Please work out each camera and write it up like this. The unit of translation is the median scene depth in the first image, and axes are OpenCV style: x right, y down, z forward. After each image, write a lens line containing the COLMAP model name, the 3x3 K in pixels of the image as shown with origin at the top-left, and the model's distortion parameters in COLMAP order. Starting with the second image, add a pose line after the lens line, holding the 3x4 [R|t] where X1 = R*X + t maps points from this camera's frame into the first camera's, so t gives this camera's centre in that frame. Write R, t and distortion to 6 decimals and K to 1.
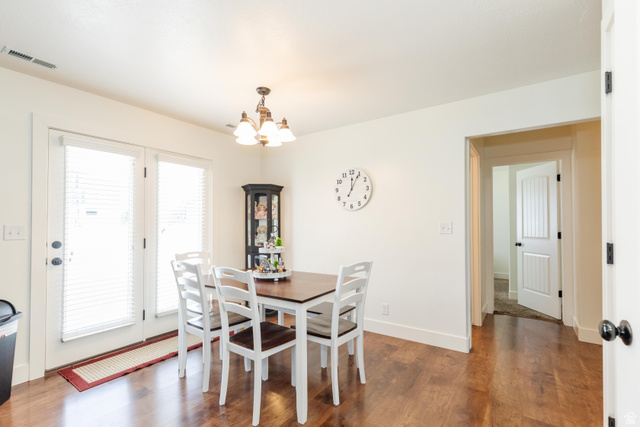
lens RADIAL K [[296.2, 0, 319.3], [0, 296.2, 219.5], [0, 0, 1]] dist [0.000813, 0.000143]
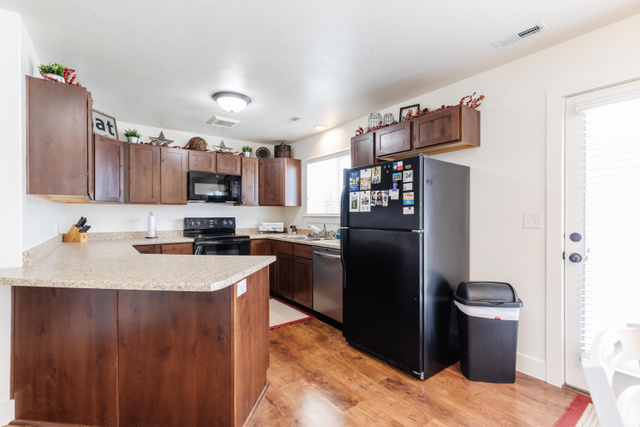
lens RADIAL K [[296.2, 0, 319.3], [0, 296.2, 219.5], [0, 0, 1]] dist [0.000813, 0.000143]
pose [[-0.327850, 0.004908, -0.944717, 0.113048], [0.006919, 0.999972, 0.002794, 0.030638], [0.944704, -0.005621, -0.327875, 0.616145]]
